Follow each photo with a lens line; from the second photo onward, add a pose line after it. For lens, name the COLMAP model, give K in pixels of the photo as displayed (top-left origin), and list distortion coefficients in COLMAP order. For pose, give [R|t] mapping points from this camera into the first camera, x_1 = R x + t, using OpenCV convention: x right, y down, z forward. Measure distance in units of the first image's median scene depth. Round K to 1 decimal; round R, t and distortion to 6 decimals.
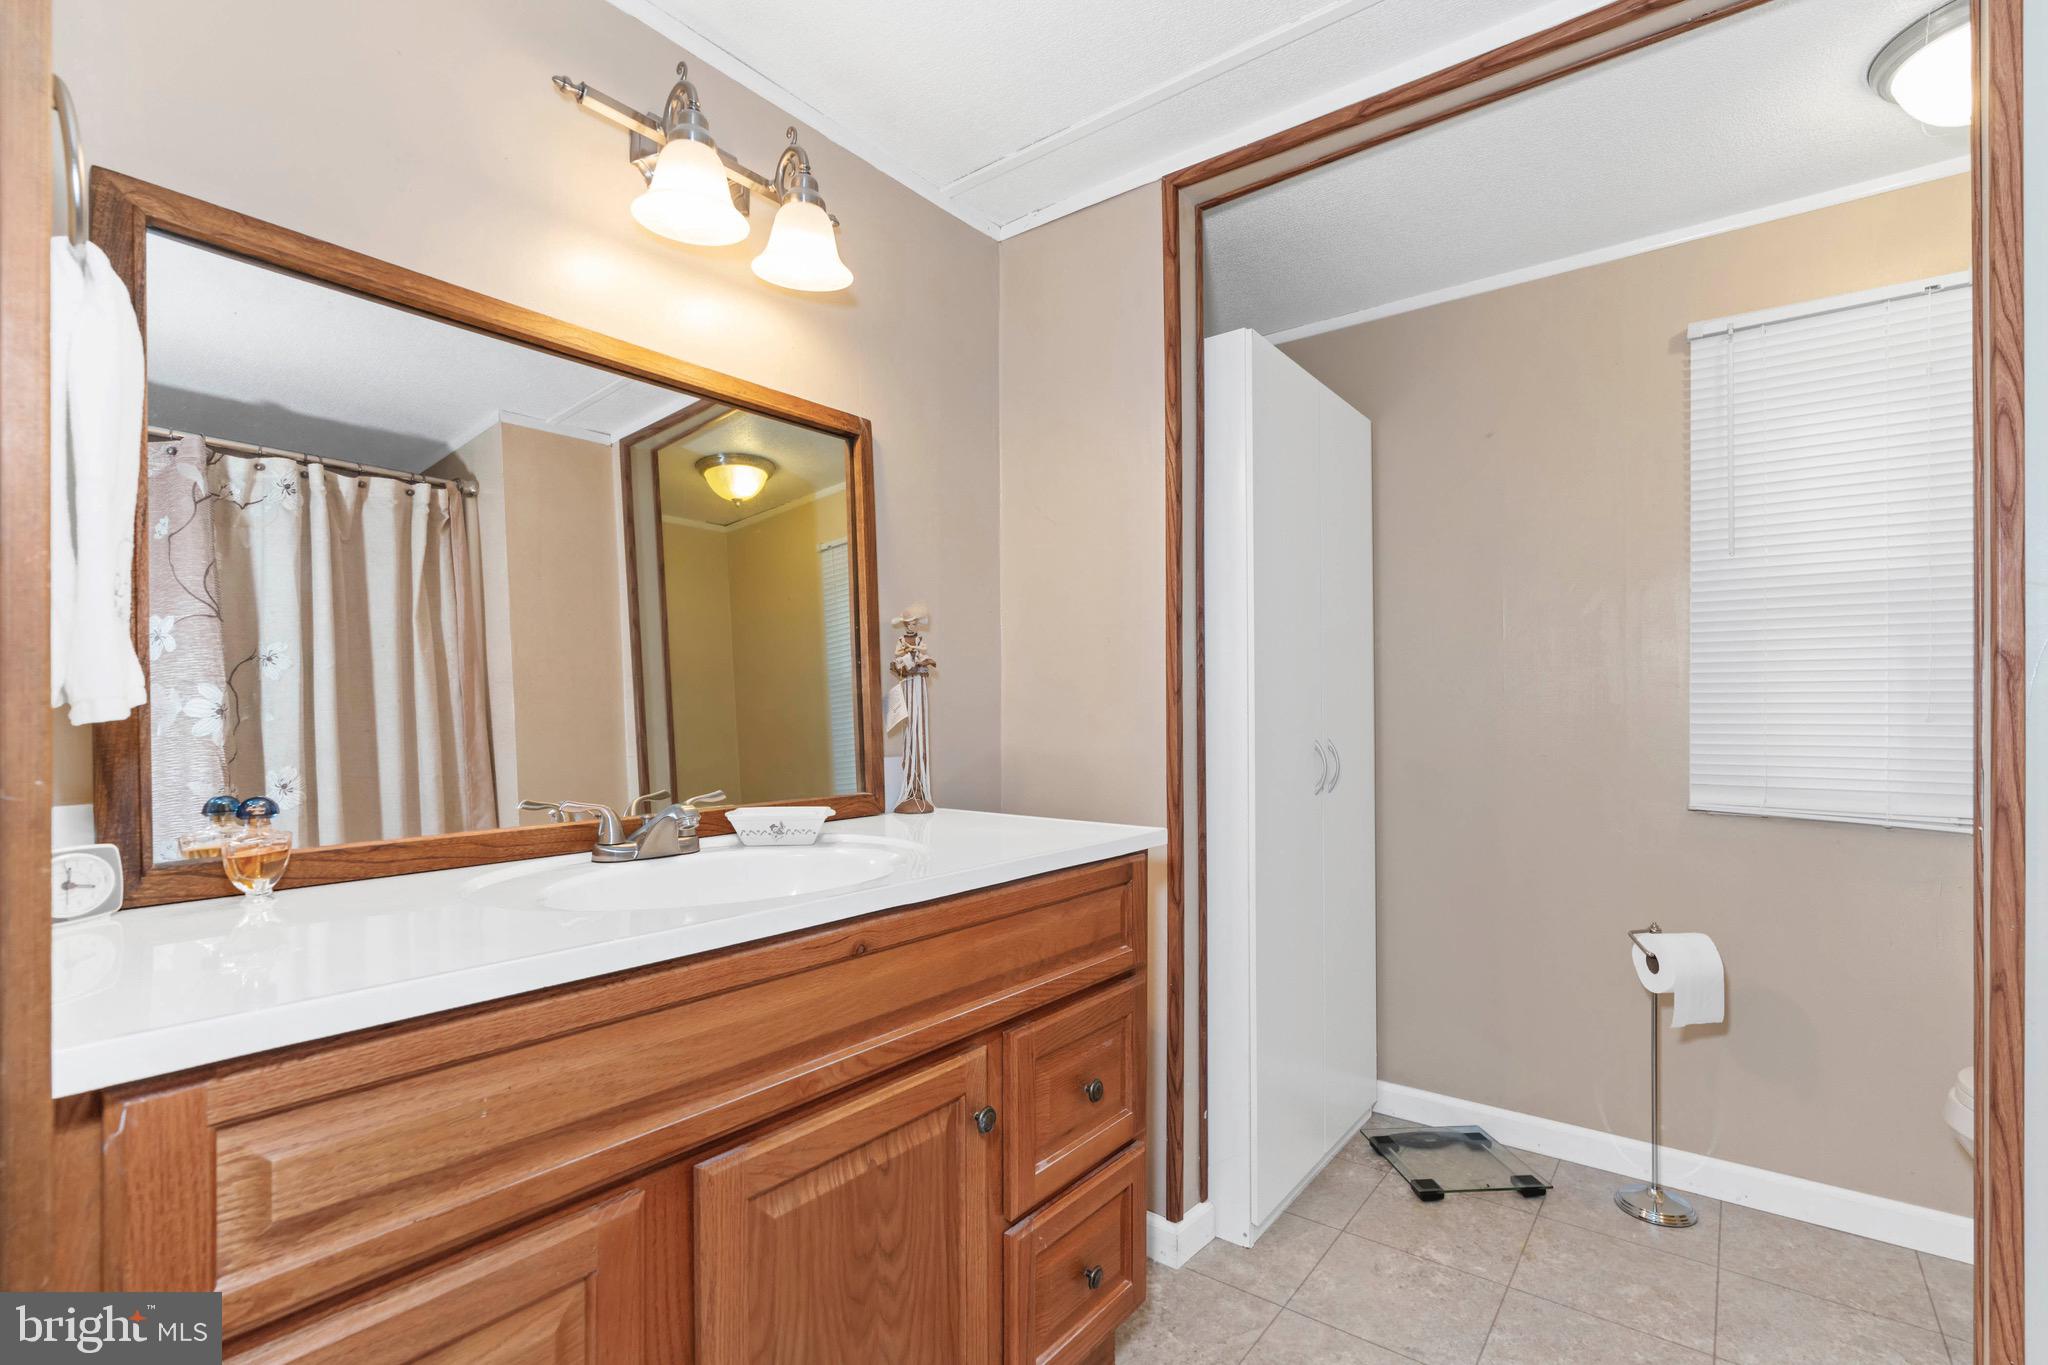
lens RADIAL K [[925.2, 0, 1055.2], [0, 925.2, 712.0], [0, 0, 1]] dist [-0.000814, 0.001229]
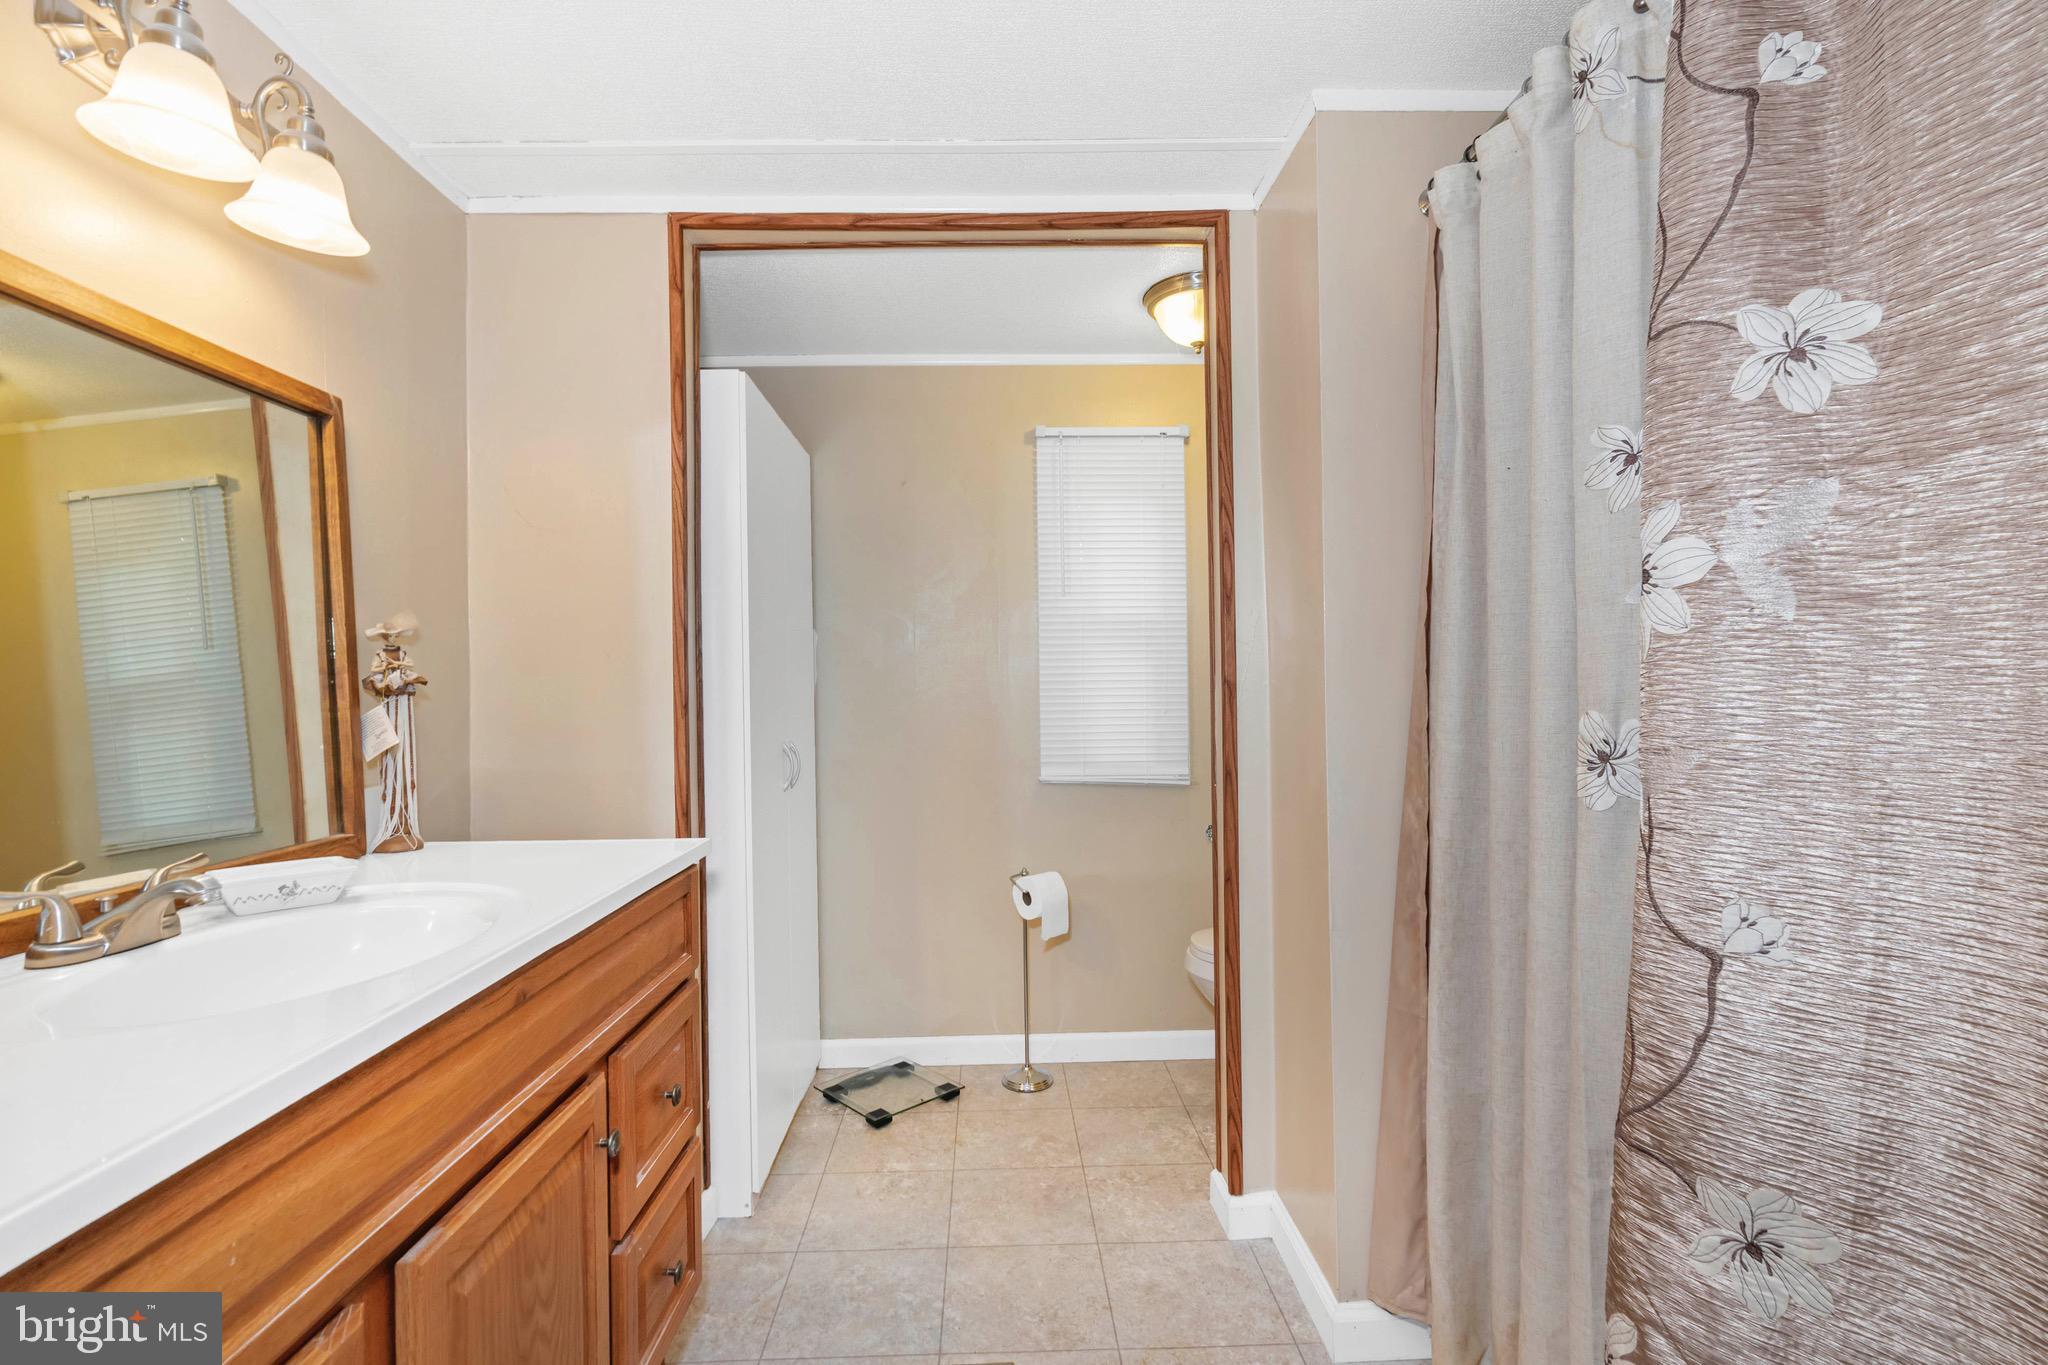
lens RADIAL K [[928.7, 0, 1023.2], [0, 928.7, 683.2], [0, 0, 1]] dist [-0.005058, 0.001115]
pose [[0.777502, -0.004979, 0.628861, -0.233849], [0.012396, 0.999896, -0.007410, -0.035289], [-0.628759, 0.013556, 0.777482, -0.056987]]
